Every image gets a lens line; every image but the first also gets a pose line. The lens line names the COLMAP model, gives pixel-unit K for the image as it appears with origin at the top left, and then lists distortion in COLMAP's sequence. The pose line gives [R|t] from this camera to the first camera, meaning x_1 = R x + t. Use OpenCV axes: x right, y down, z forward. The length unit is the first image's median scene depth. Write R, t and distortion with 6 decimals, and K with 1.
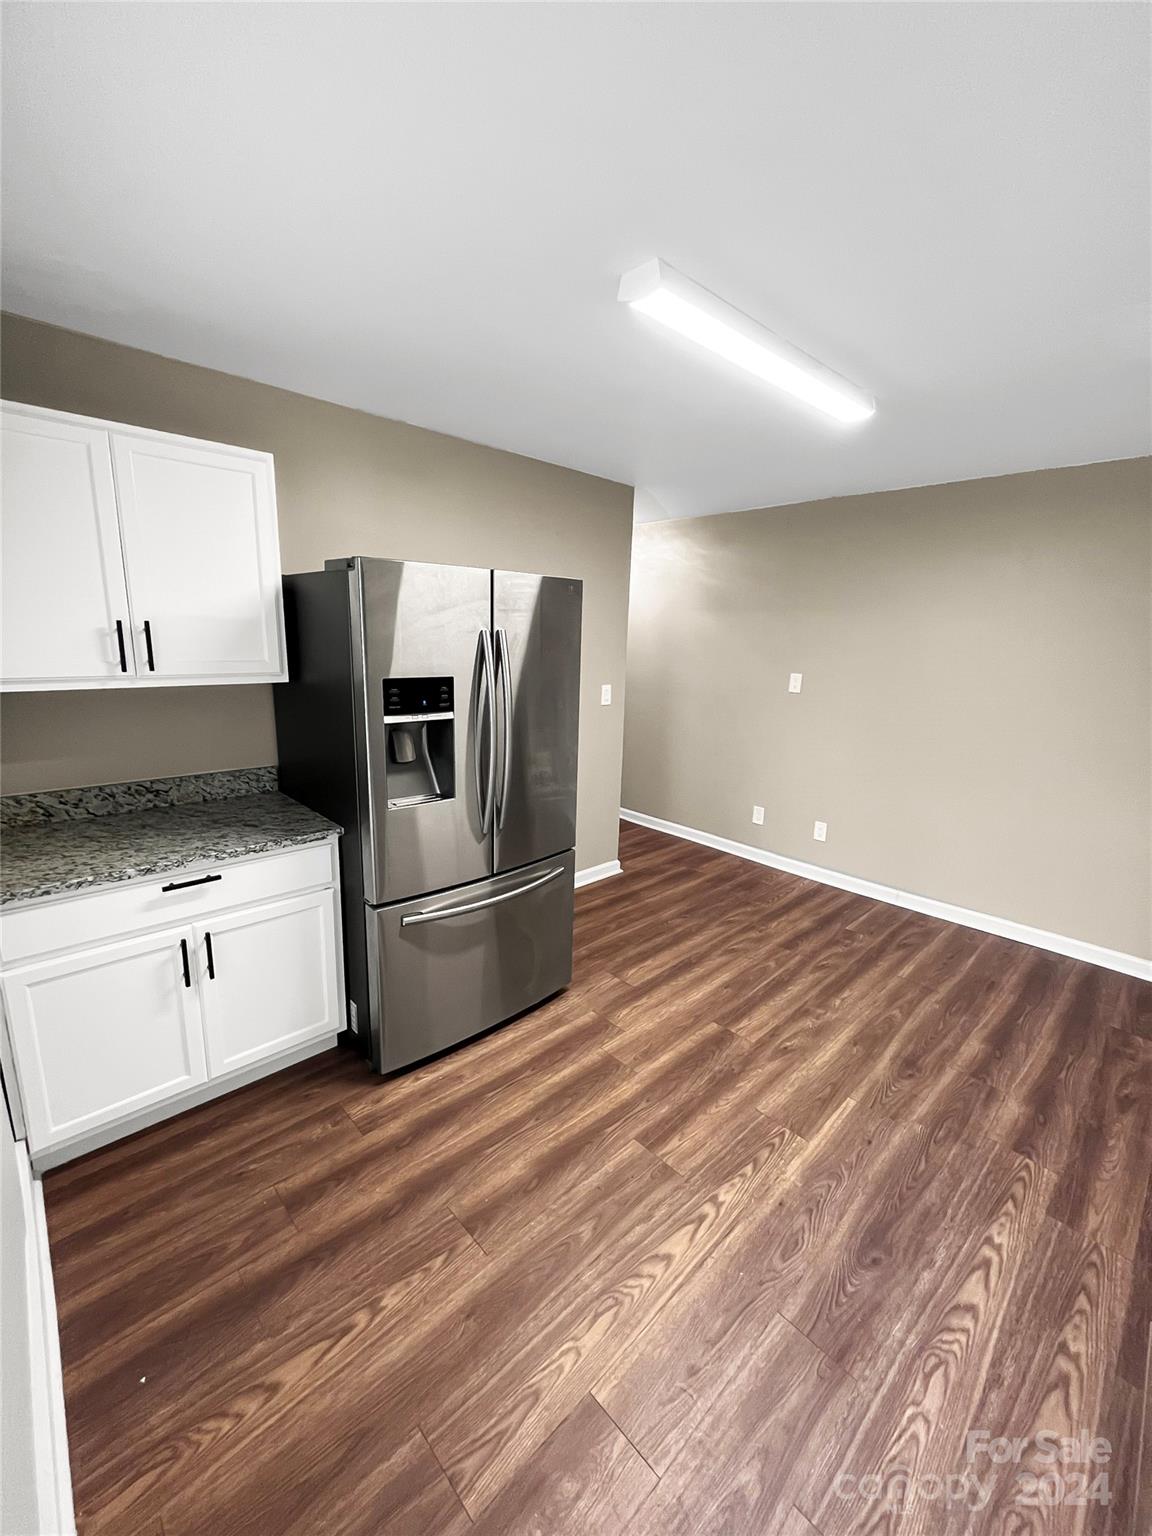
lens RADIAL K [[625.5, 0, 578.0], [0, 625.5, 765.6], [0, 0, 1]] dist [-0.002835, -0.000267]
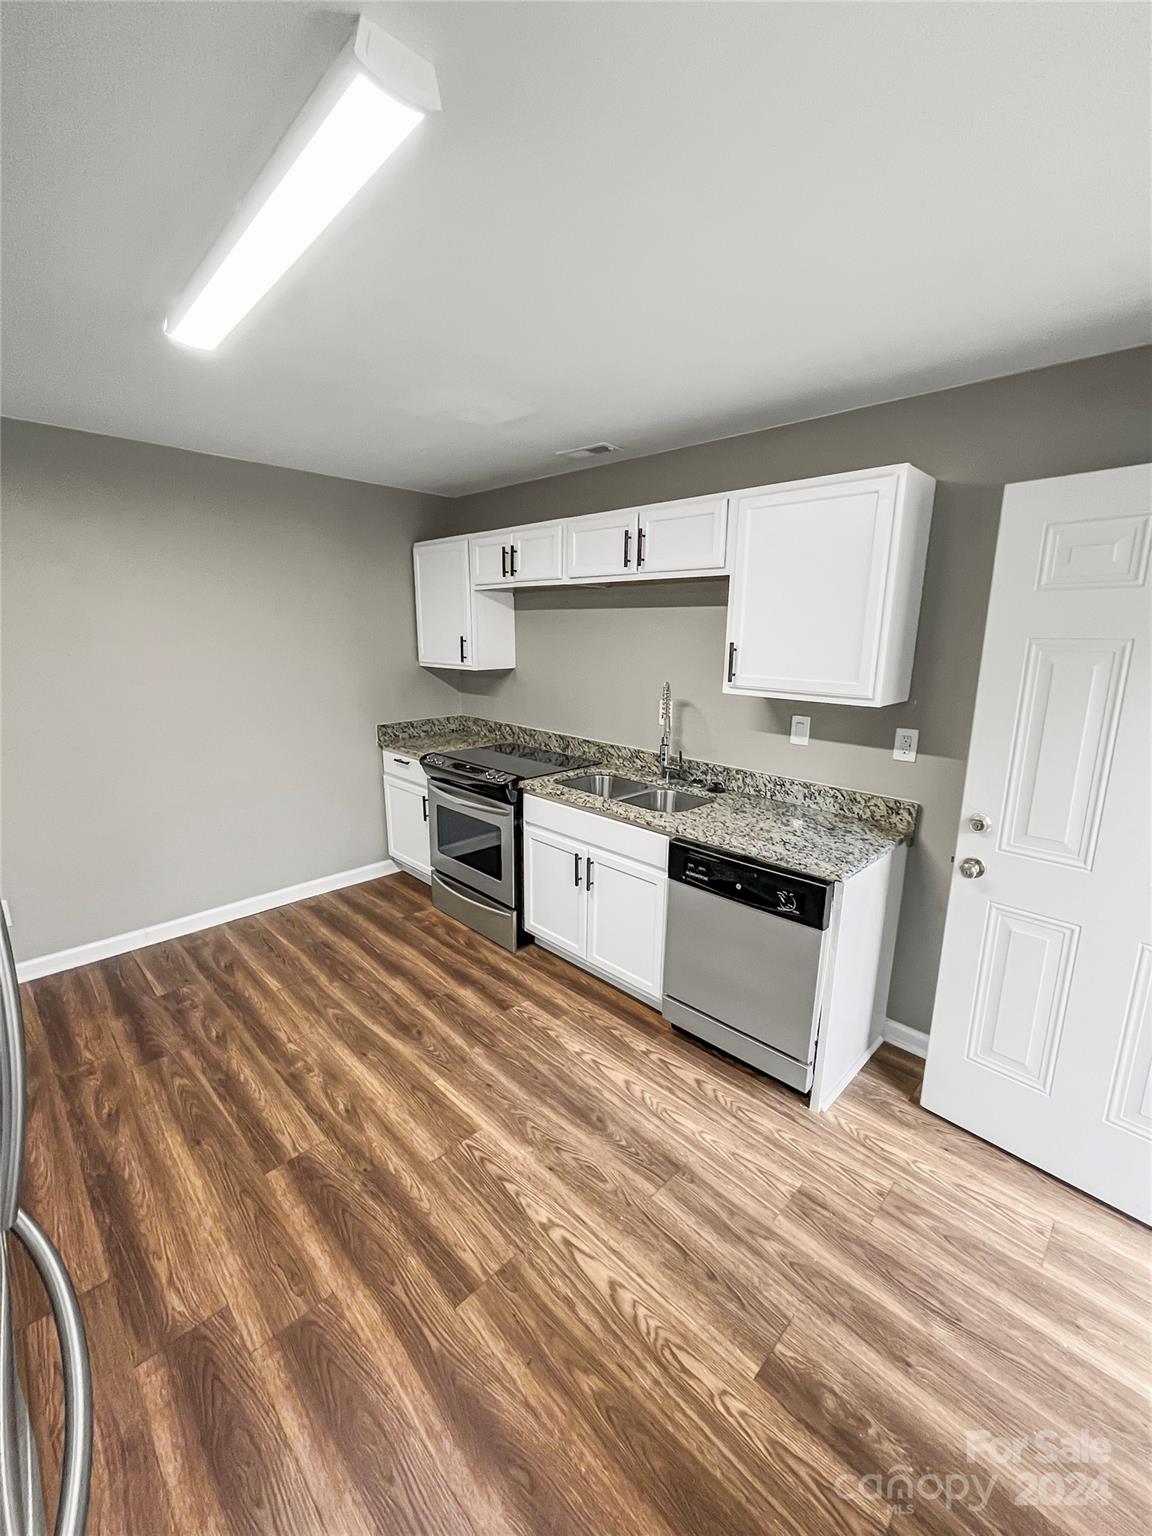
lens RADIAL K [[625.5, 0, 578.0], [0, 625.5, 765.6], [0, 0, 1]] dist [-0.002835, -0.000267]
pose [[-0.022810, -0.239930, 0.970522, -0.419716], [0.192393, 0.951576, 0.239768, -0.155517], [-0.981053, 0.192190, 0.024455, 0.606929]]
